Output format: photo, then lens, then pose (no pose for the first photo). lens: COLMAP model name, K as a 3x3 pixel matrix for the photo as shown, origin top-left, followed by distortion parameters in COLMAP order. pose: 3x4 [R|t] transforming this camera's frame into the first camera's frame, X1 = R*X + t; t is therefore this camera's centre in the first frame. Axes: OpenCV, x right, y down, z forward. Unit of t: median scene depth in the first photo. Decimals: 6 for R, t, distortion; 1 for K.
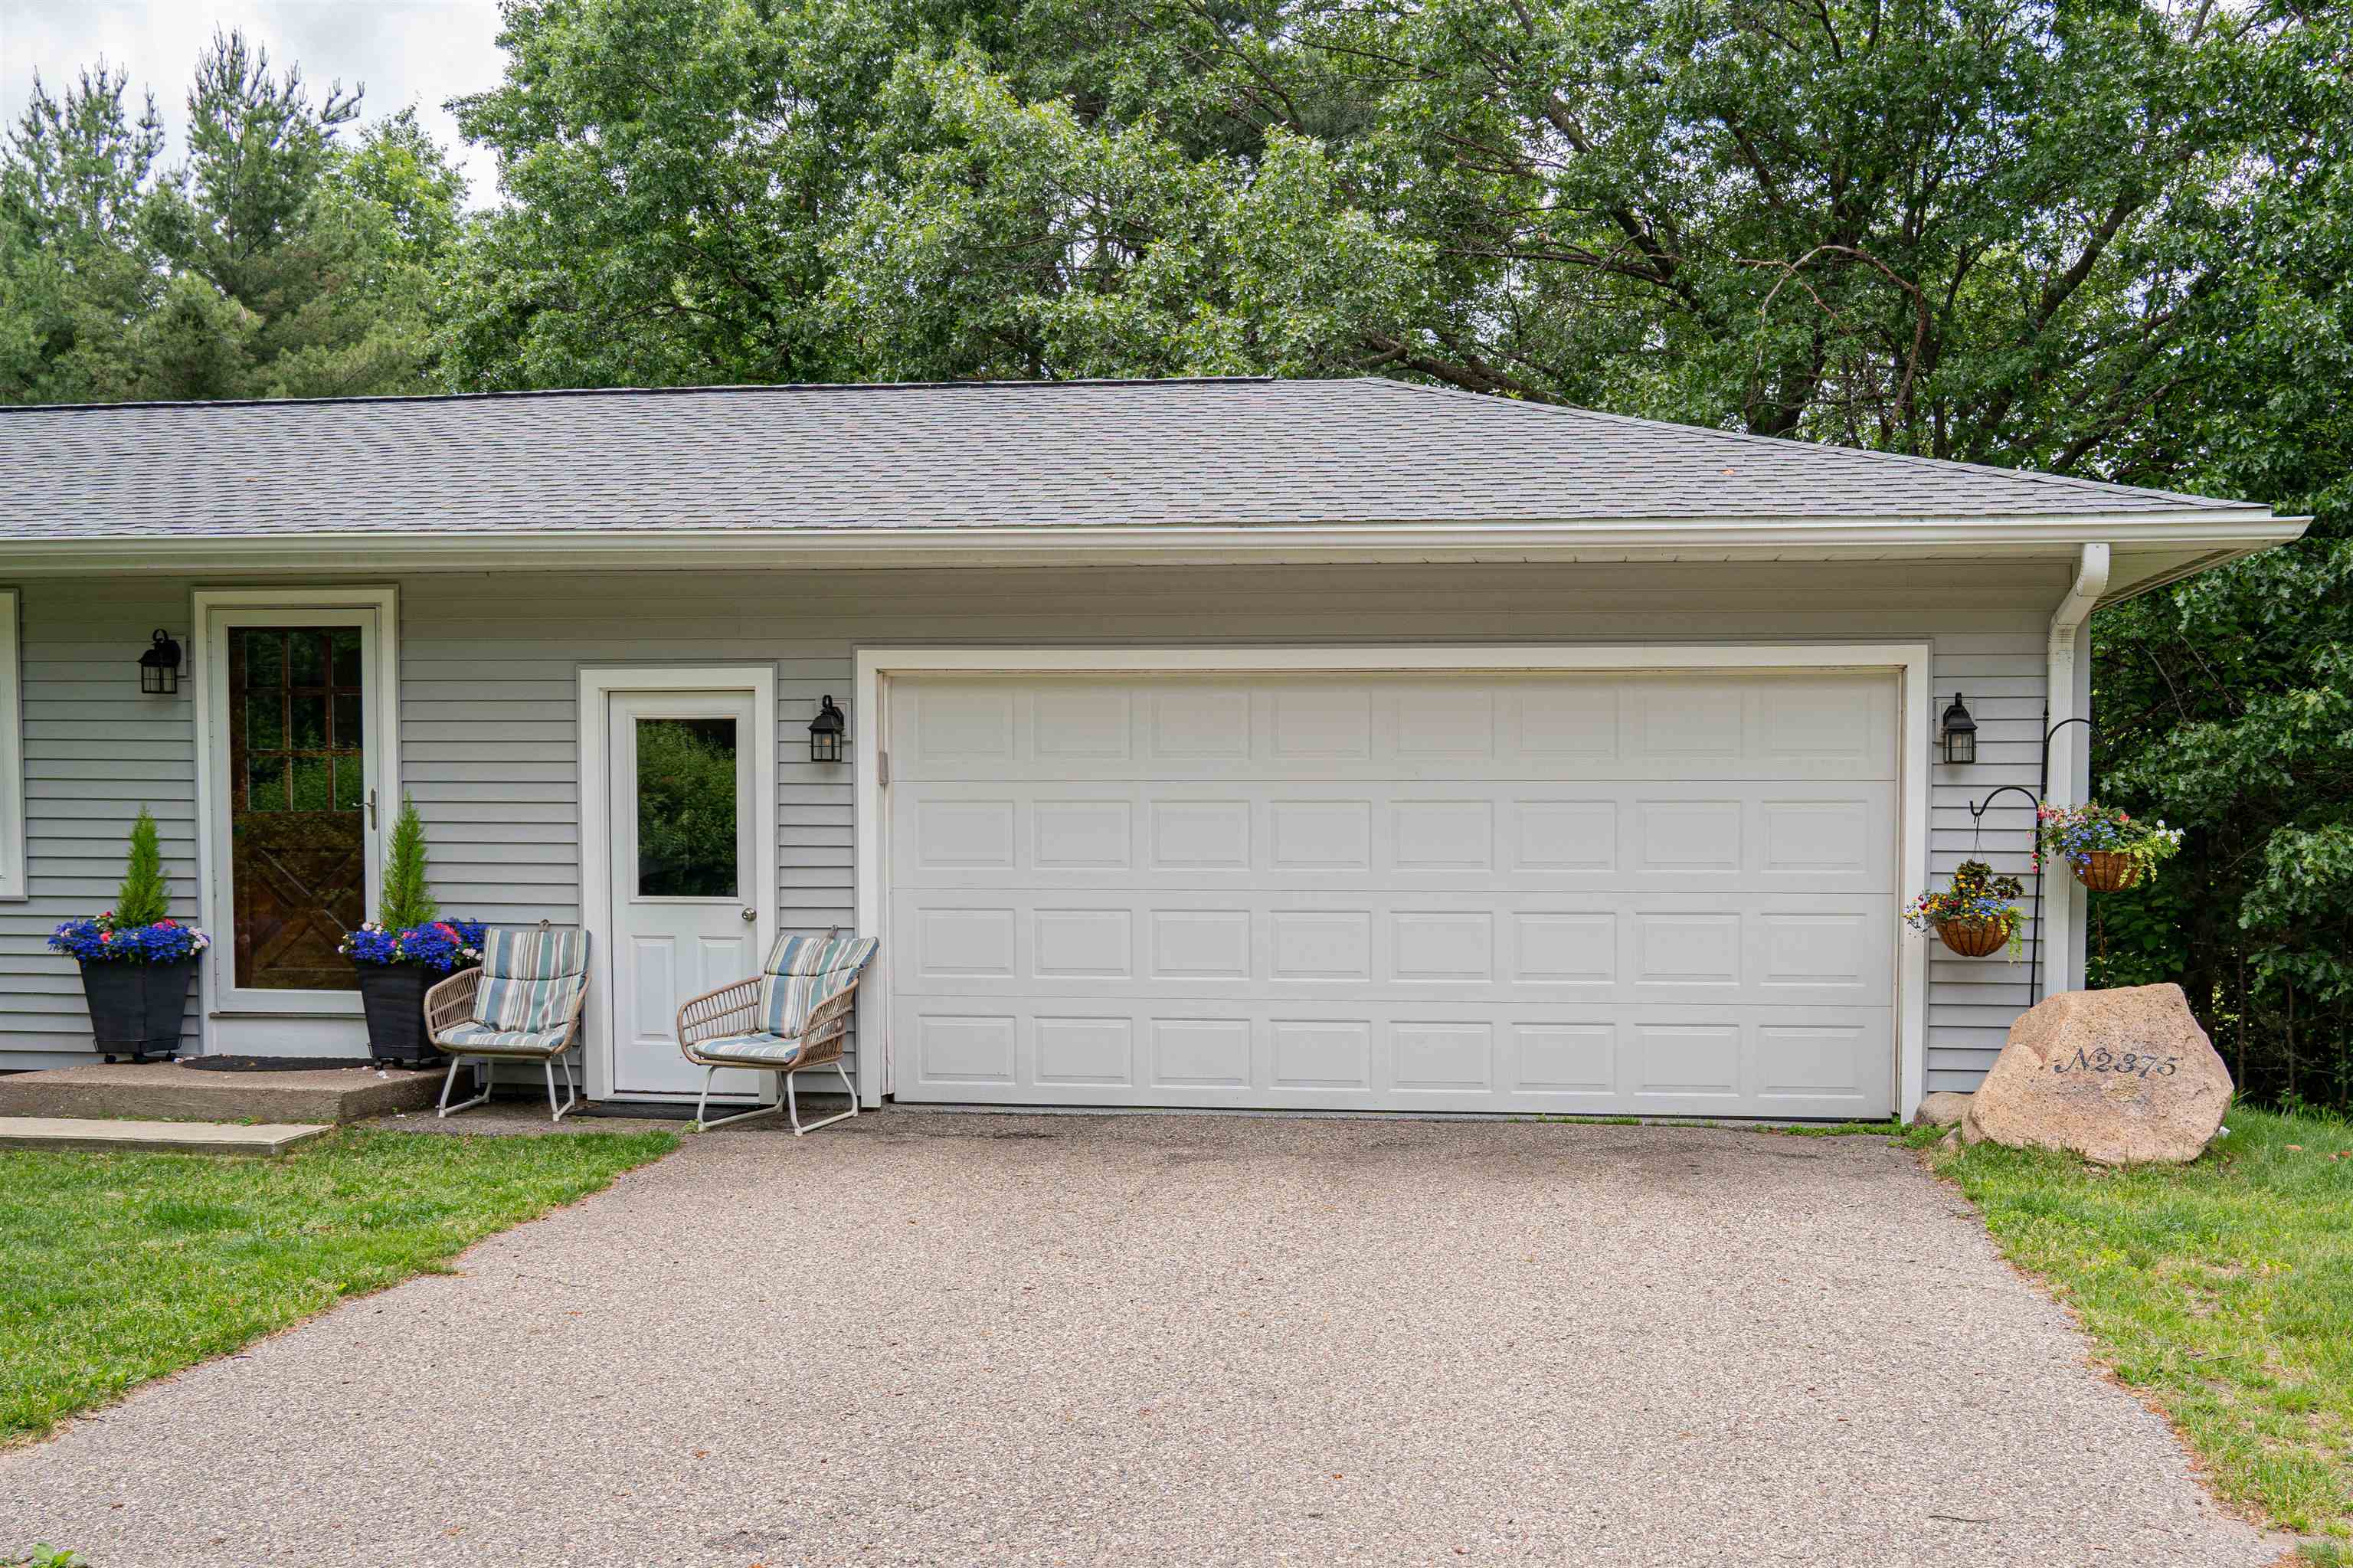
lens RADIAL K [[2008.7, 0, 1176.6], [0, 2008.7, 915.1], [0, 0, 1]] dist [-0.055170, 0.052678]
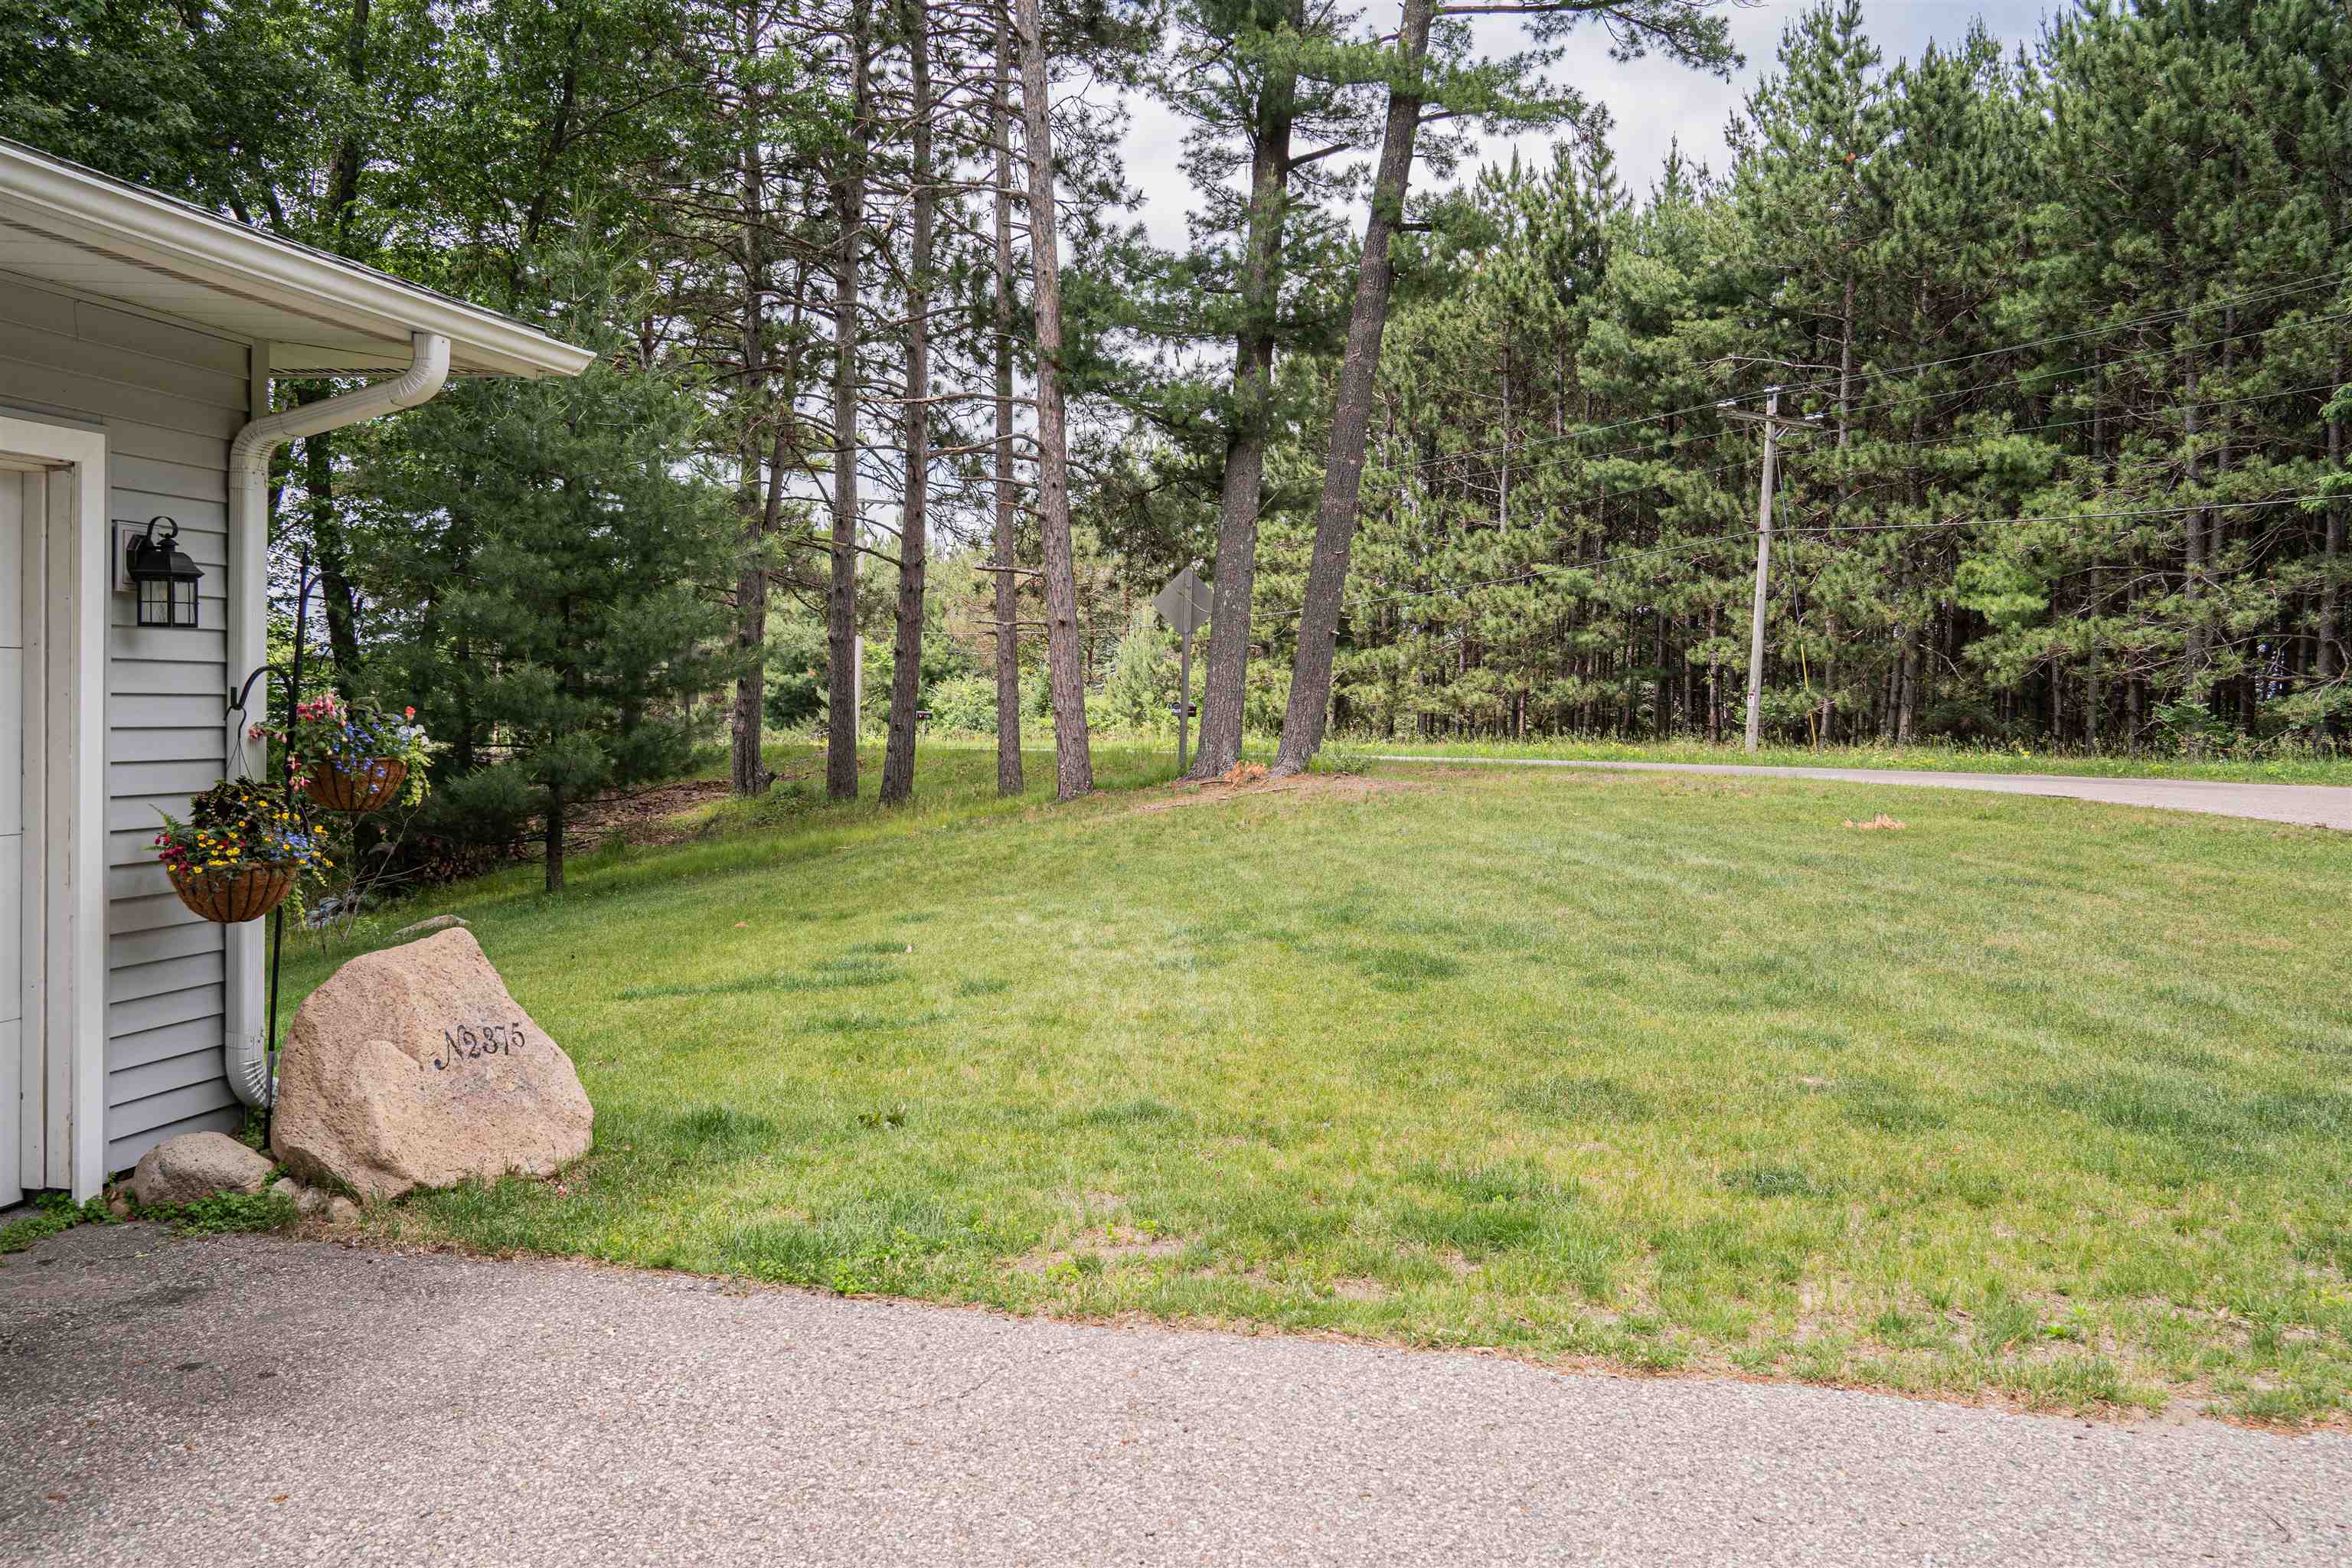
lens RADIAL K [[1991.6, 0, 1176.0], [0, 1991.6, 784.0], [0, 0, 1]] dist [-0.032234, -0.001357]
pose [[0.056008, -0.042956, 0.997506, -0.208811], [0.033464, 0.998594, 0.041124, -0.036929], [-0.997869, 0.031078, 0.057366, 0.582628]]
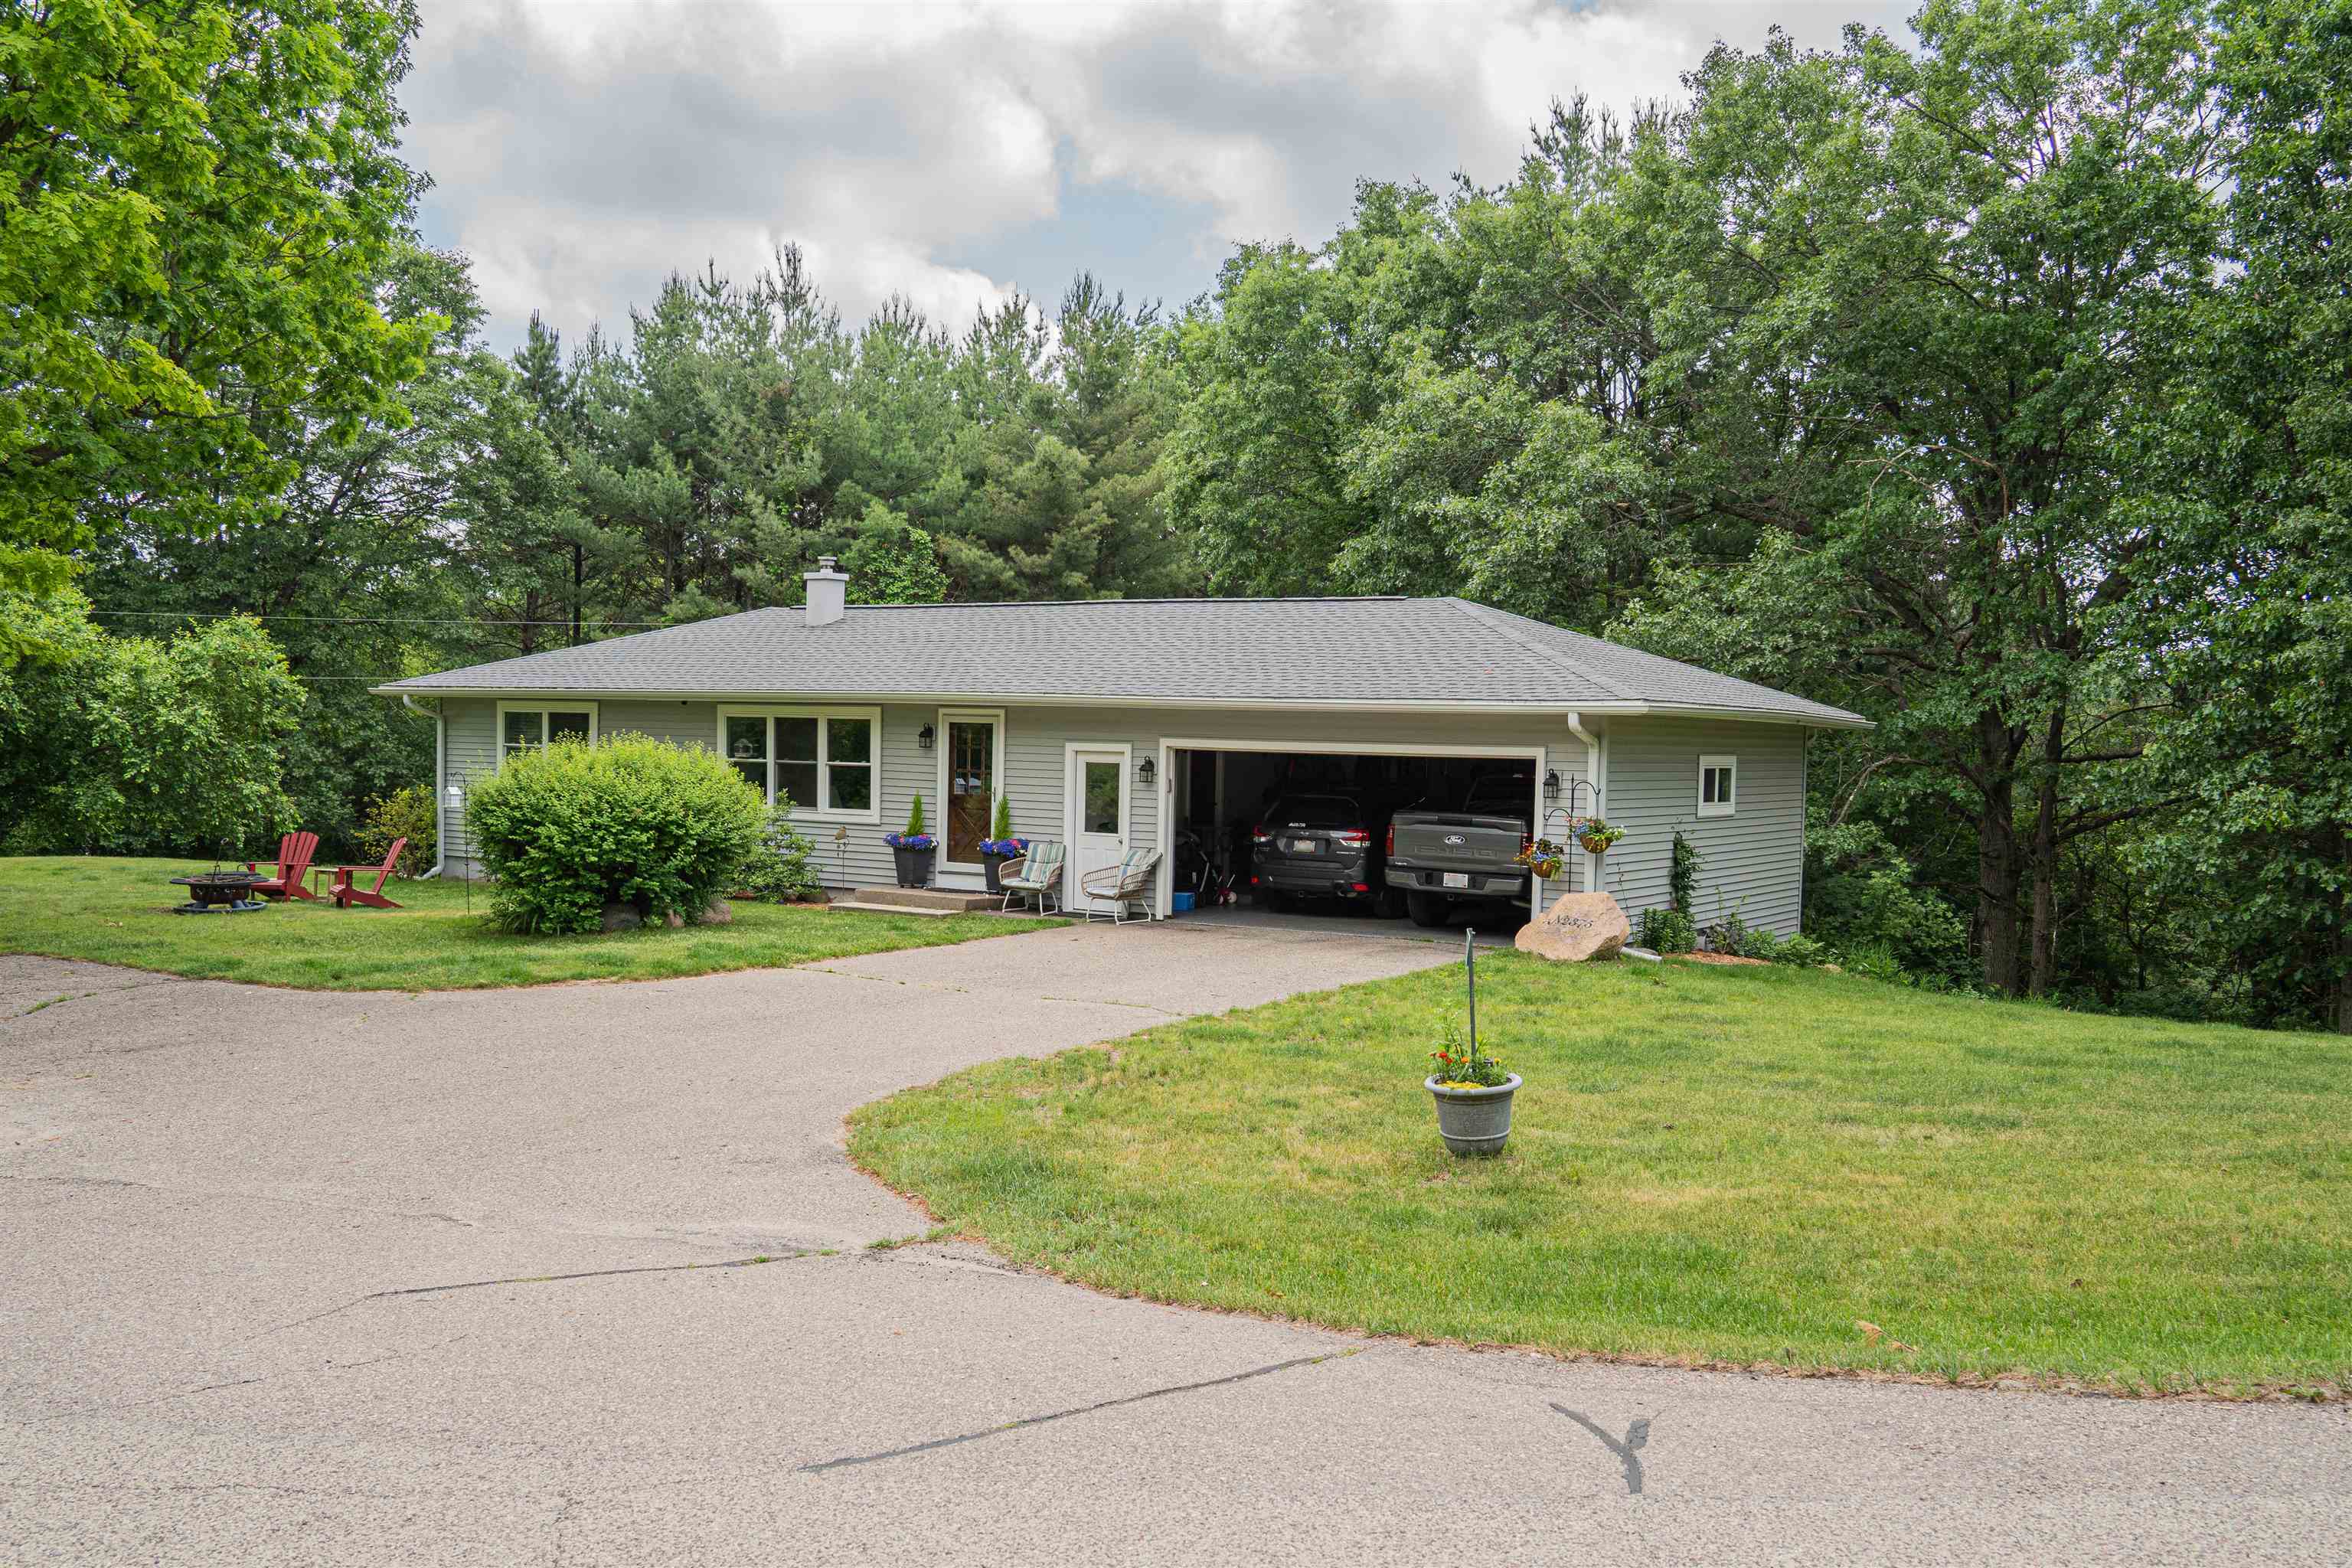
lens RADIAL K [[1991.6, 0, 1176.0], [0, 1991.6, 784.0], [0, 0, 1]] dist [-0.032234, -0.001357]
pose [[0.901308, 0.028092, -0.432266, 0.925163], [-0.044129, 0.998658, -0.027110, -0.007066], [0.430925, 0.043510, 0.901338, -1.225477]]
